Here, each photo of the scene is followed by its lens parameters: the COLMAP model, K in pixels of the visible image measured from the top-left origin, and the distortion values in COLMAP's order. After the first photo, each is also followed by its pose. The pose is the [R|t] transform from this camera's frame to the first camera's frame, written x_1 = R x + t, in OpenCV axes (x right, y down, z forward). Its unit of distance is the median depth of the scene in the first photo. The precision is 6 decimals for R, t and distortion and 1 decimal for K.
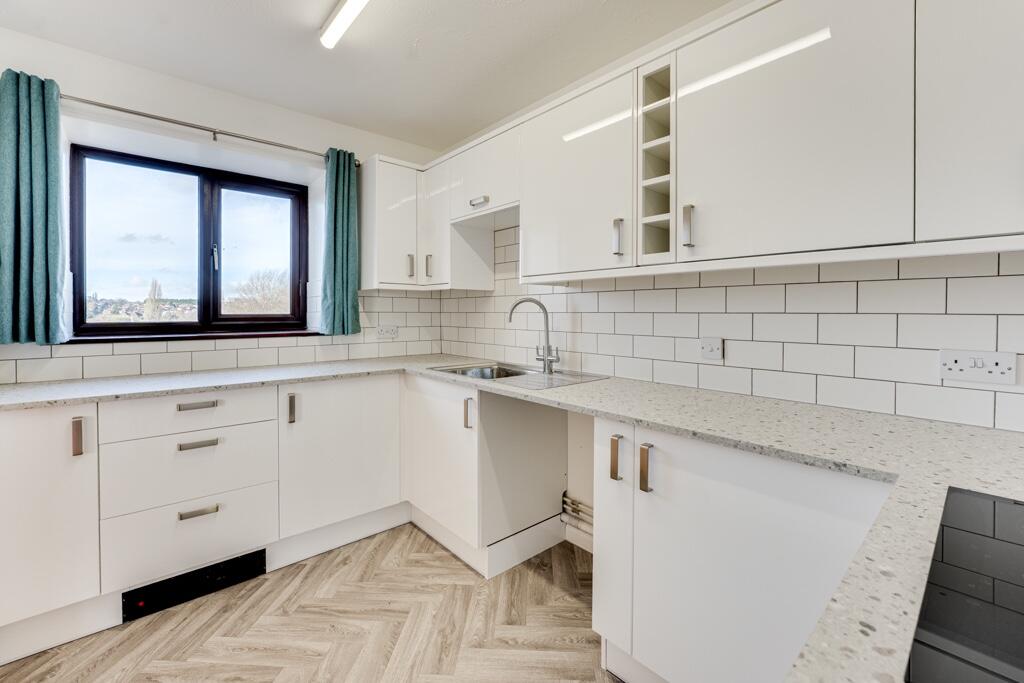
lens RADIAL K [[427.4, 0, 505.7], [0, 427.4, 313.7], [0, 0, 1]] dist [-0.018533, 0.001438]
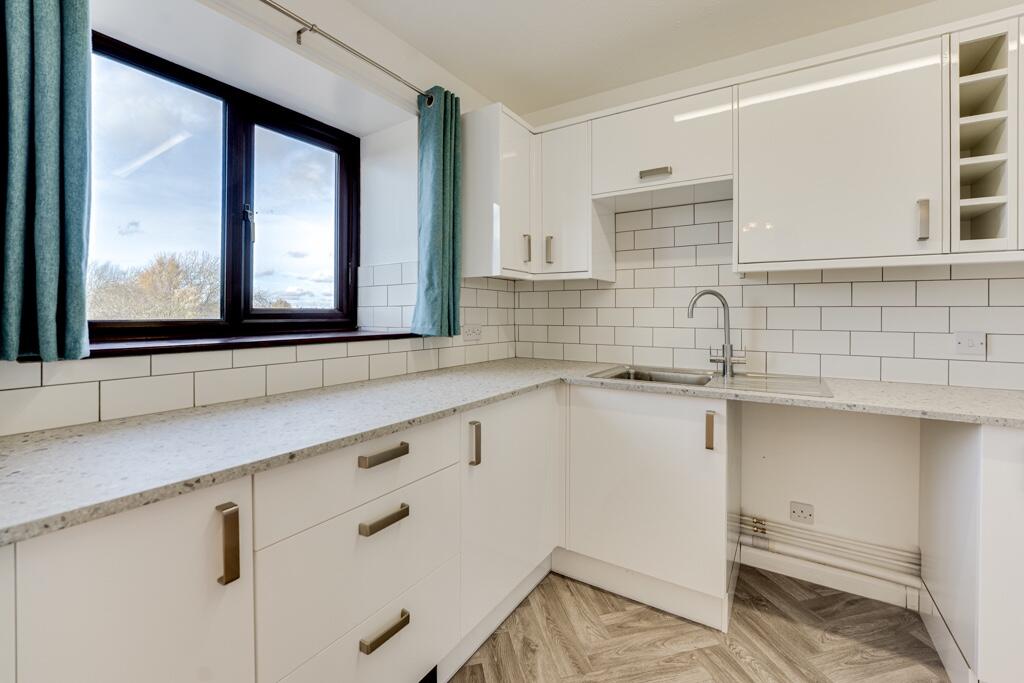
lens RADIAL K [[427.4, 0, 517.2], [0, 427.4, 309.8], [0, 0, 1]] dist [-0.018533, 0.001438]
pose [[0.959168, 0.004858, 0.282796, -0.643255], [-0.002123, 0.999948, -0.009974, 0.014106], [-0.282829, 0.008966, 0.959128, 0.323628]]
